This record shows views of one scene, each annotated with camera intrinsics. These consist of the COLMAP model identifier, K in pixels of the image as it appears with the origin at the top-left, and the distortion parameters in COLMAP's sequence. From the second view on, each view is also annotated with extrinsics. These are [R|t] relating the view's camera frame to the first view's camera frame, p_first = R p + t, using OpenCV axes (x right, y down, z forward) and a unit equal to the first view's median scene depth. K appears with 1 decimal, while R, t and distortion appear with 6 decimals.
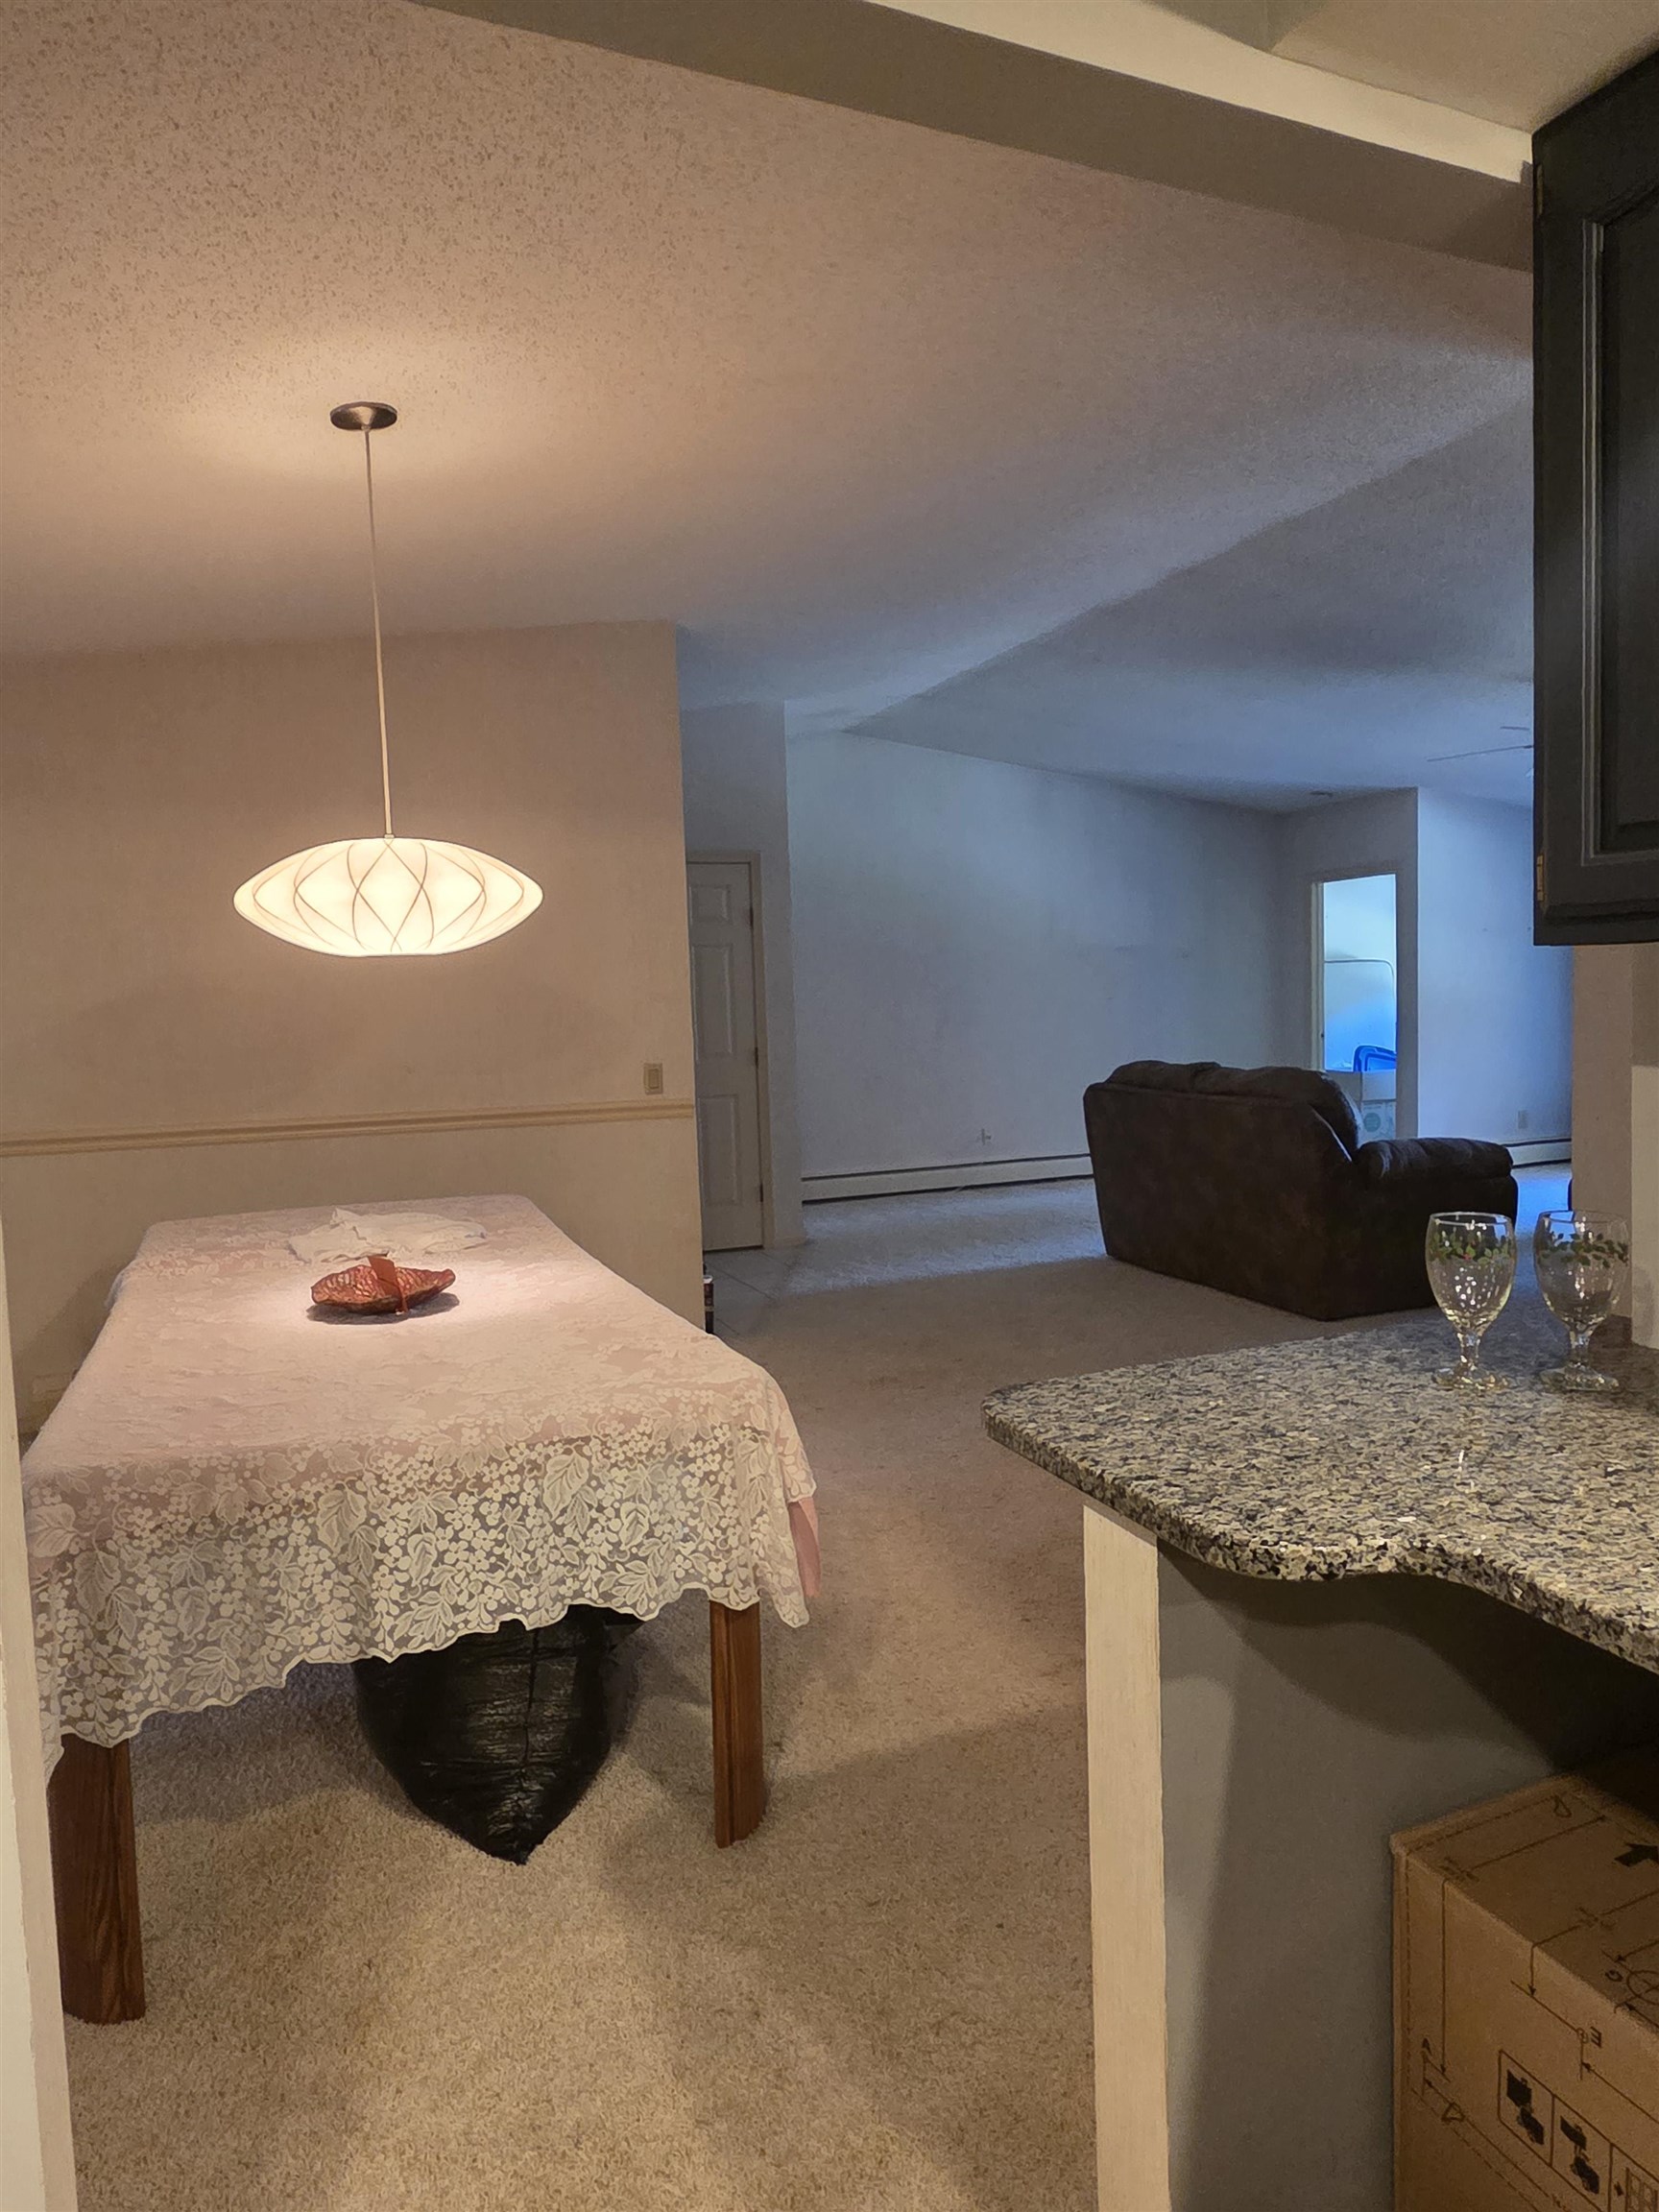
lens RADIAL K [[1427.9, 0, 829.5], [0, 1427.9, 1106.0], [0, 0, 1]] dist [0.006179, 0.004575]
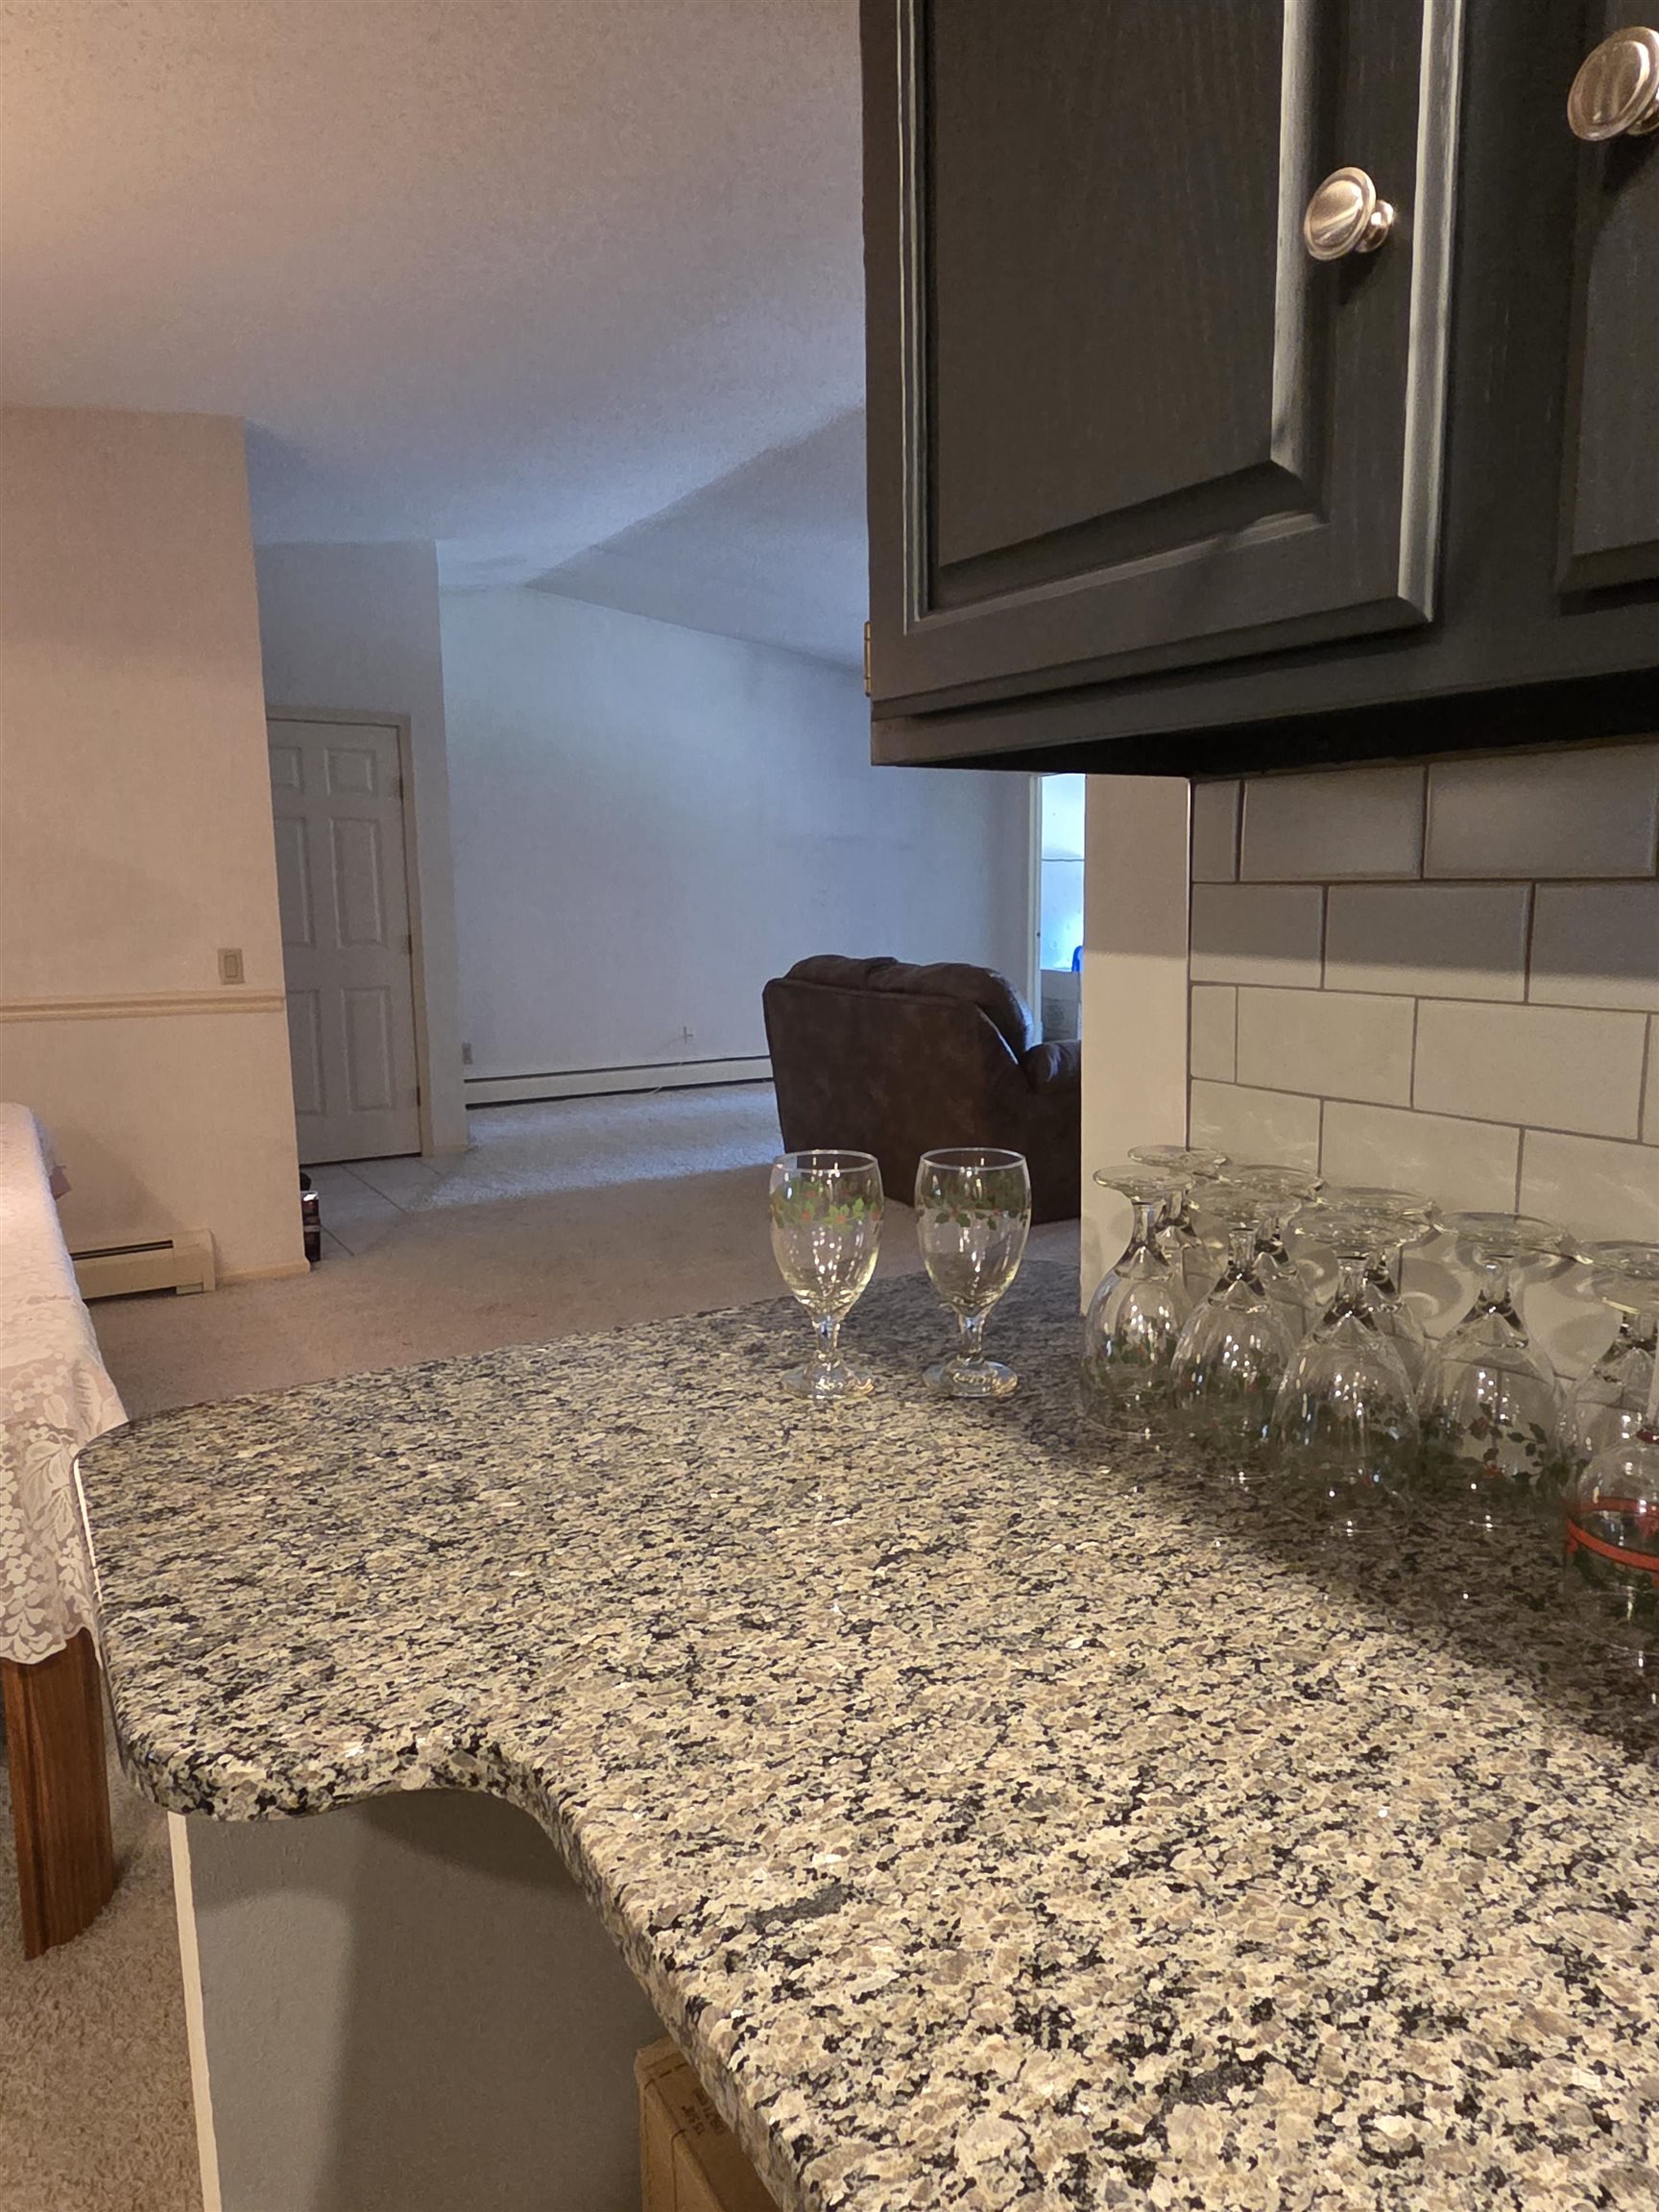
lens RADIAL K [[1427.9, 0, 829.5], [0, 1427.9, 1106.0], [0, 0, 1]] dist [0.006179, 0.004575]
pose [[0.987816, -0.000994, 0.155623, 0.343807], [-0.010210, 0.997411, 0.071182, 0.000219], [-0.155291, -0.071904, 0.985249, 0.303362]]
